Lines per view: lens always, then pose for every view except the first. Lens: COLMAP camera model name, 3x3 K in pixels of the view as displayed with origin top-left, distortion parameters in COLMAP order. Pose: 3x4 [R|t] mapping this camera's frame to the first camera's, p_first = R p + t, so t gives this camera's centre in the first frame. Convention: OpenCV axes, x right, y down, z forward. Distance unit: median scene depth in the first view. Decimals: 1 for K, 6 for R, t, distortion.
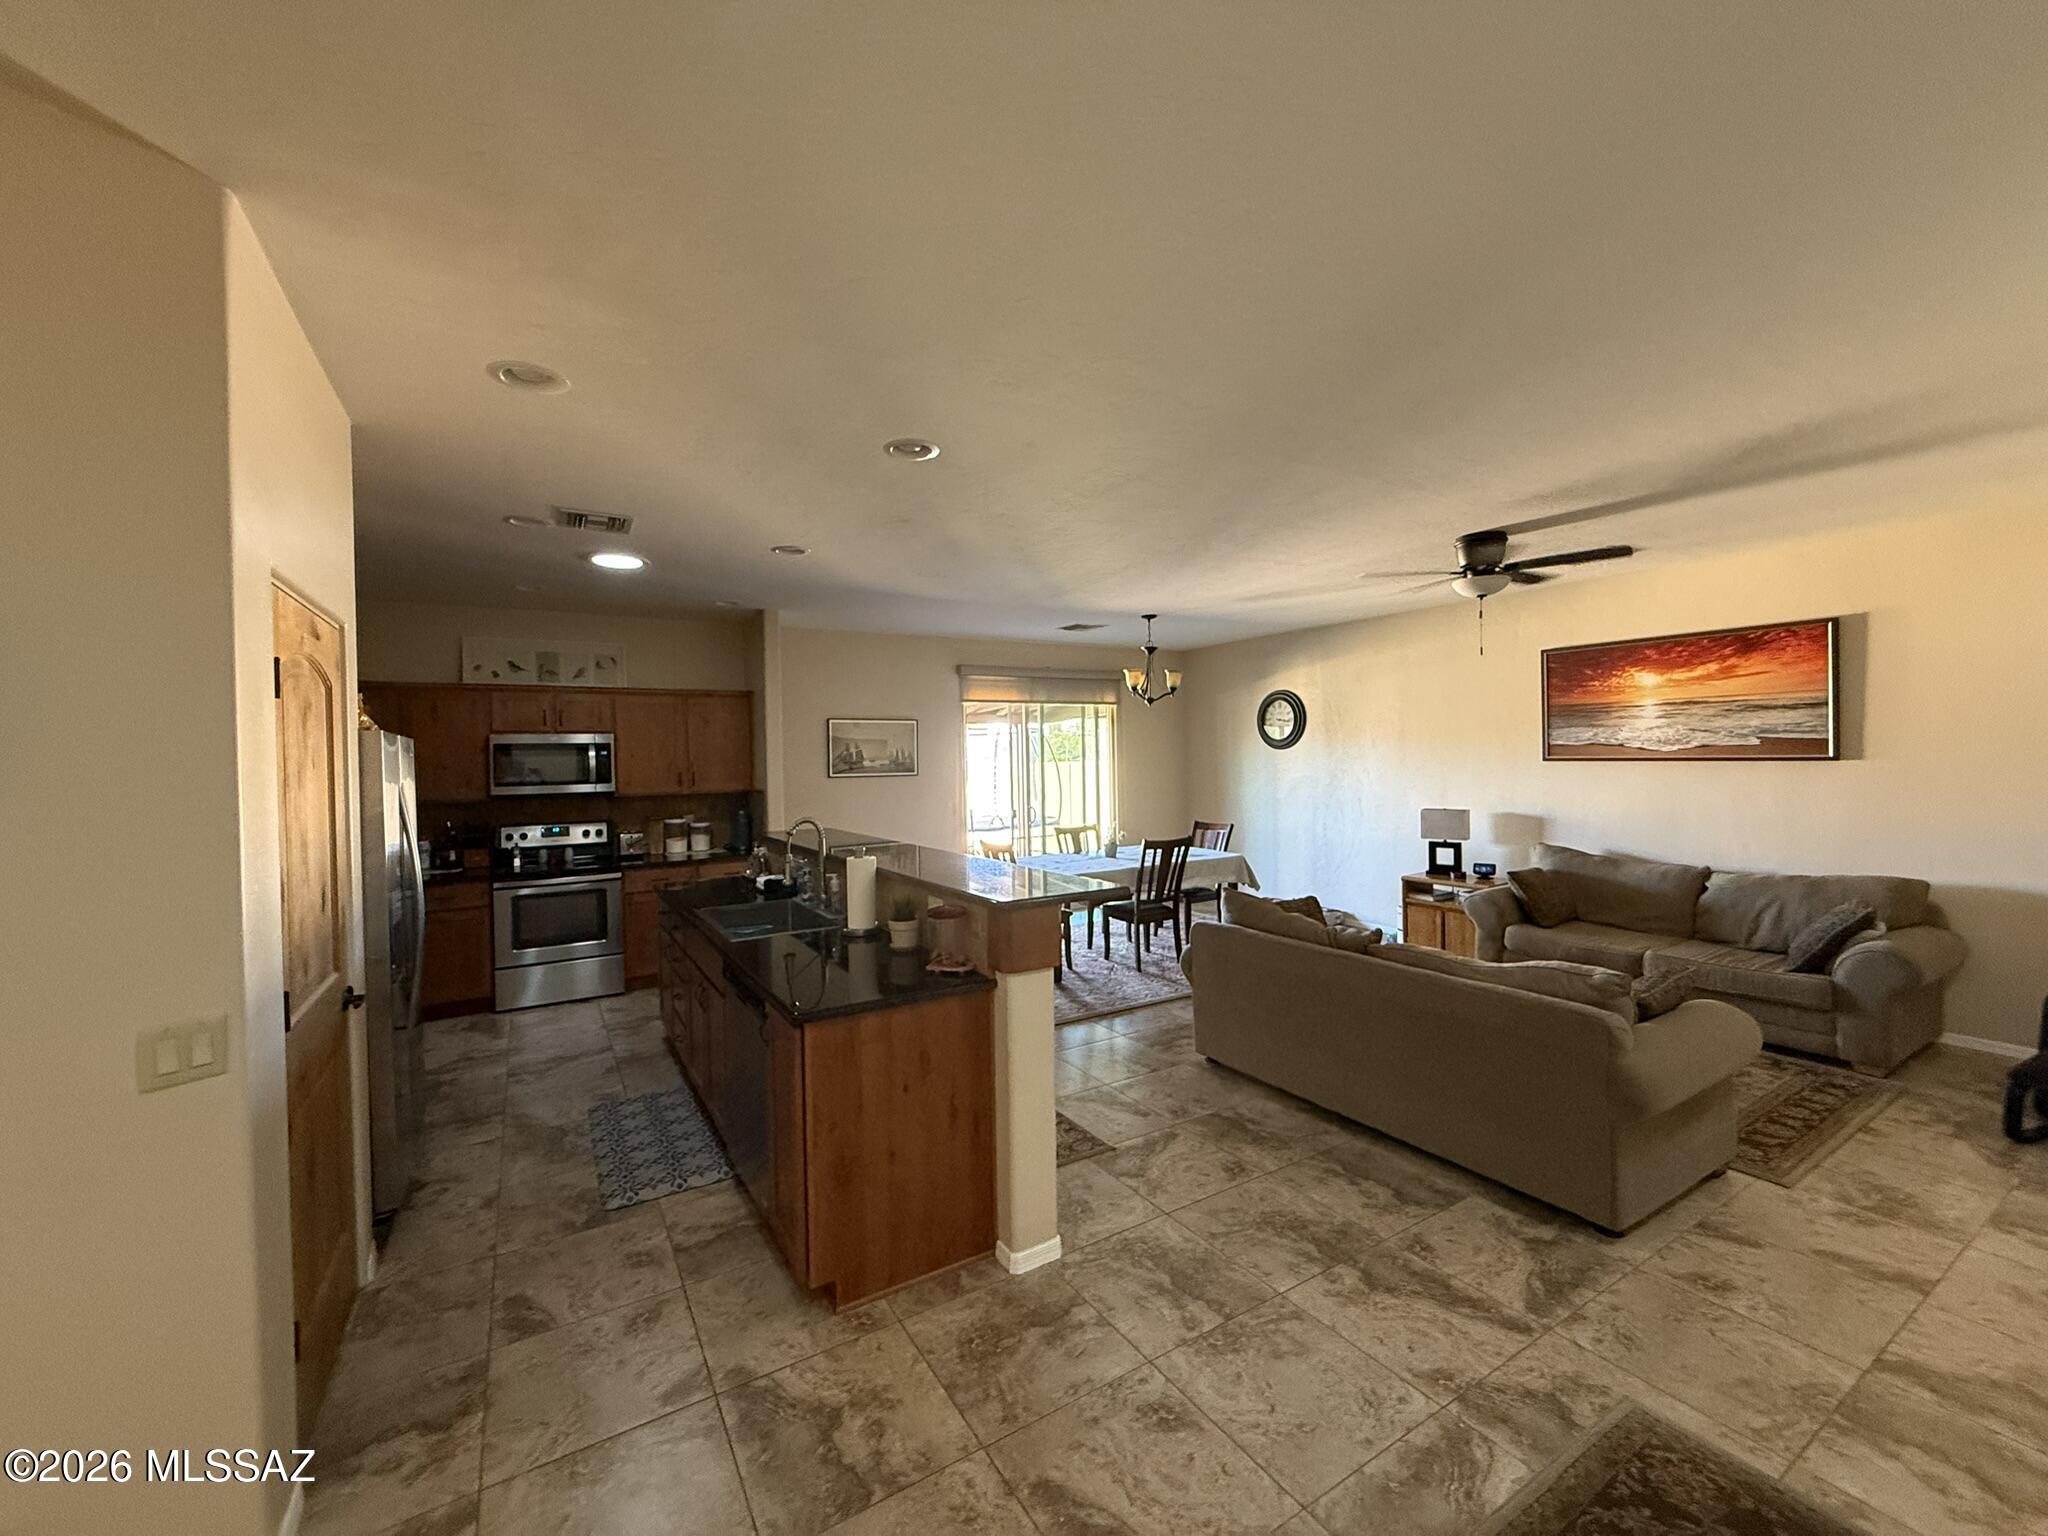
lens RADIAL K [[816.0, 0, 1019.9], [0, 816.0, 770.3], [0, 0, 1]] dist [0.000098, -0.000311]
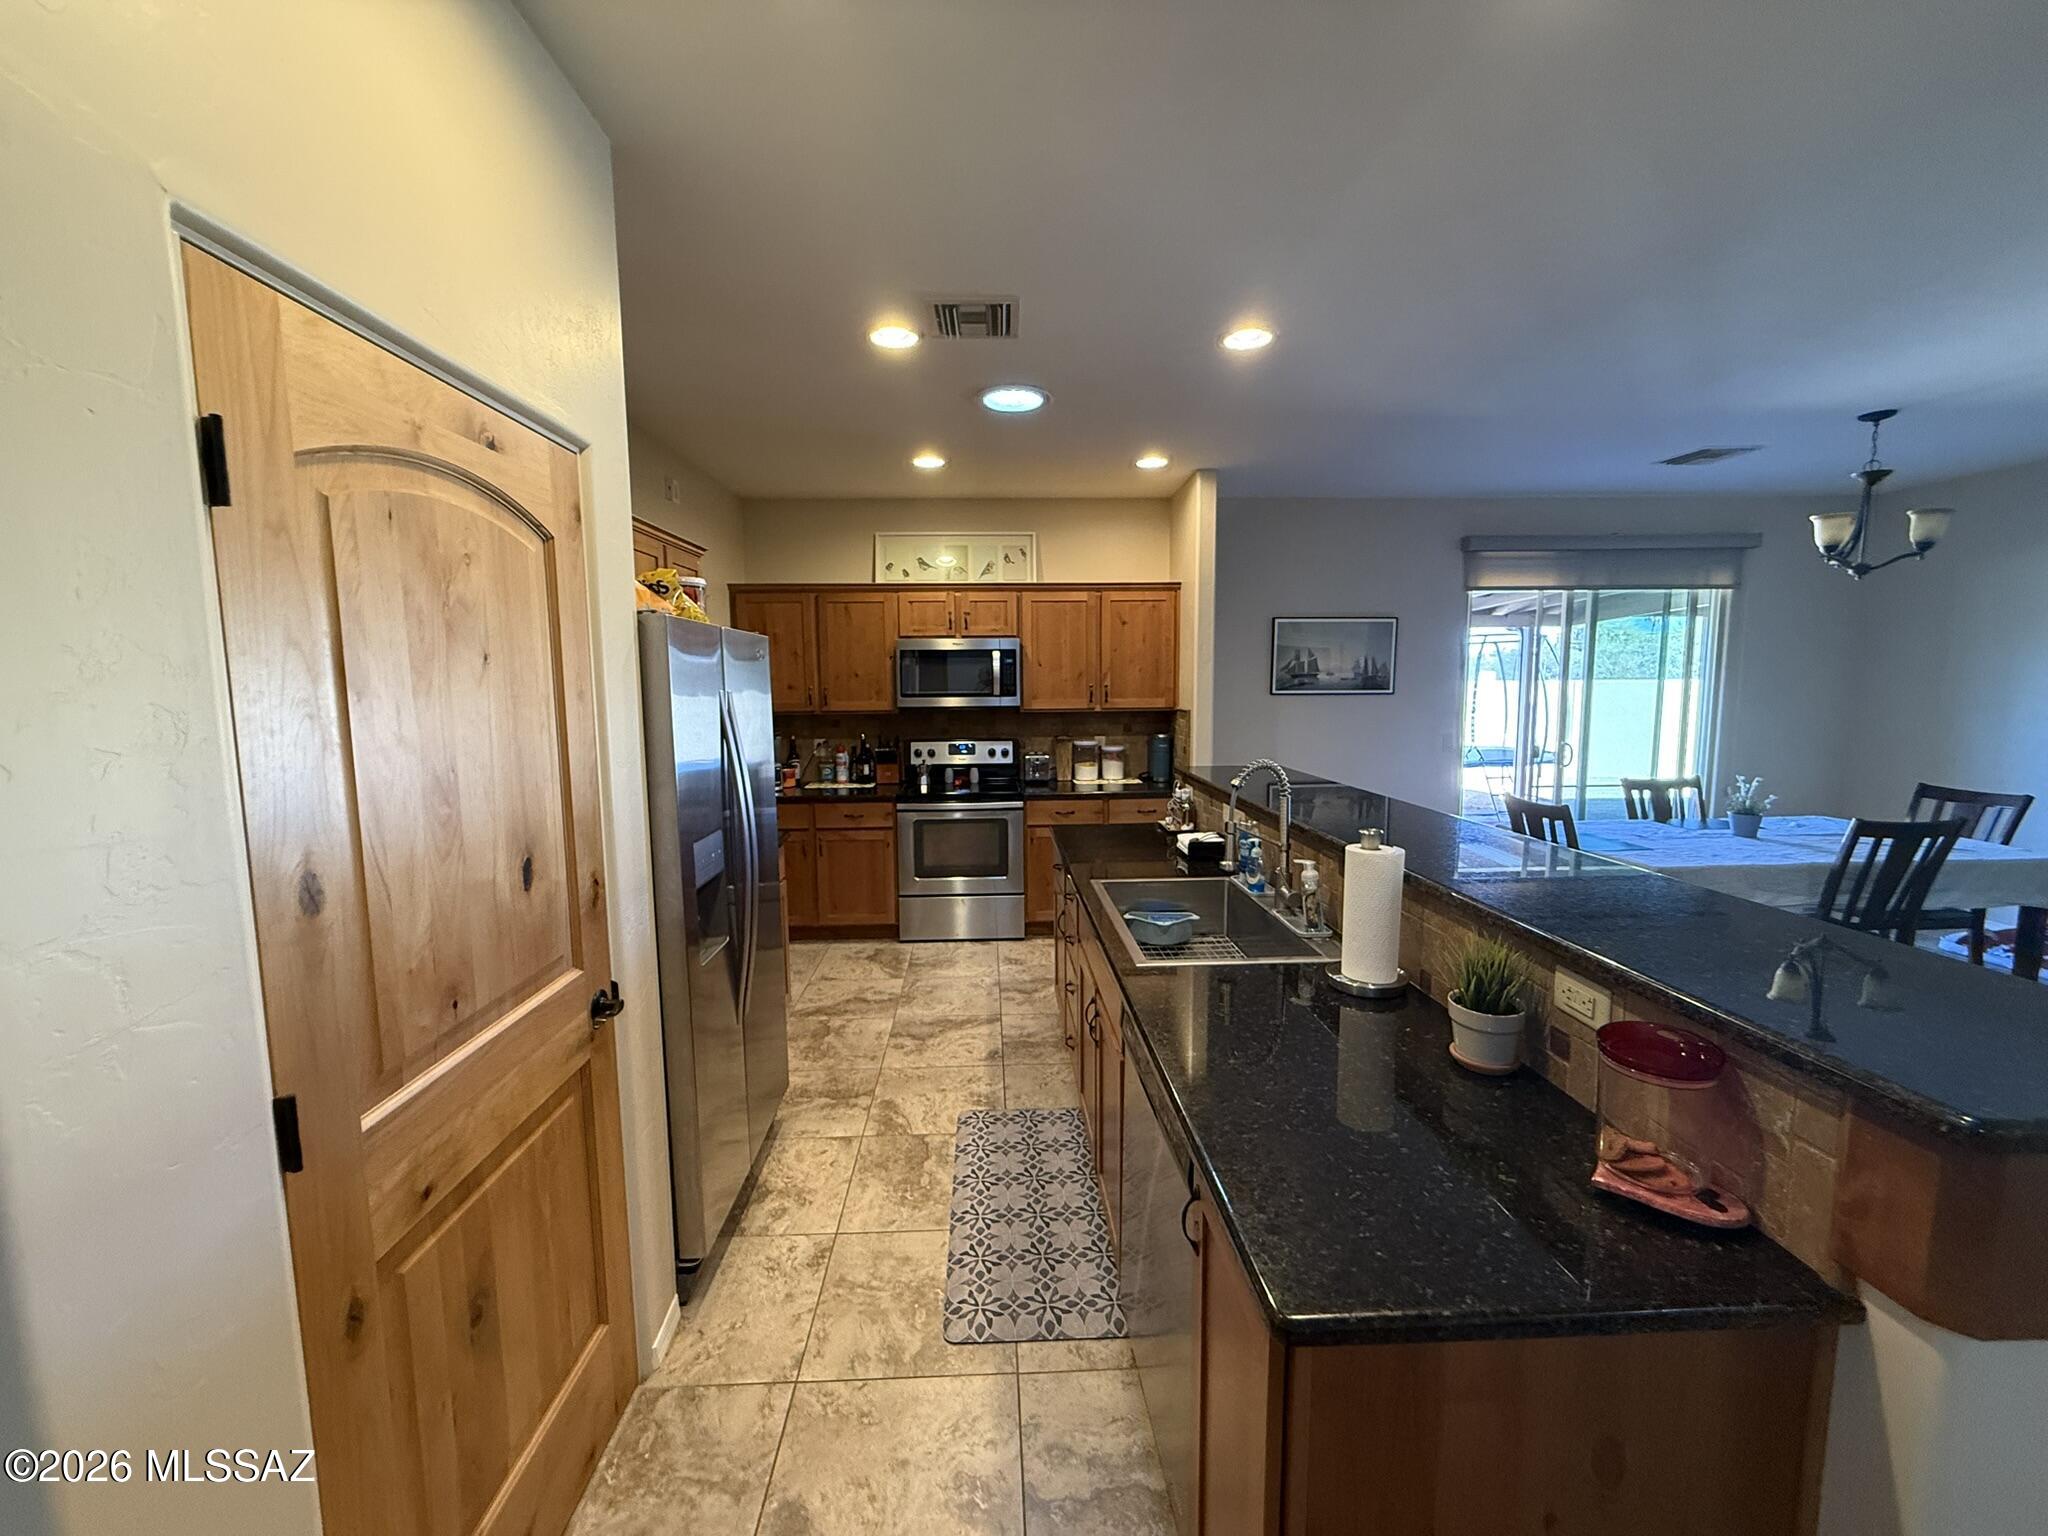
lens RADIAL K [[816.0, 0, 1019.9], [0, 816.0, 770.3], [0, 0, 1]] dist [0.000098, -0.000311]
pose [[0.877013, 0.063783, -0.476214, -0.085545], [-0.015092, 0.994317, 0.105381, 0.002728], [0.480230, -0.085233, 0.872992, 0.250326]]
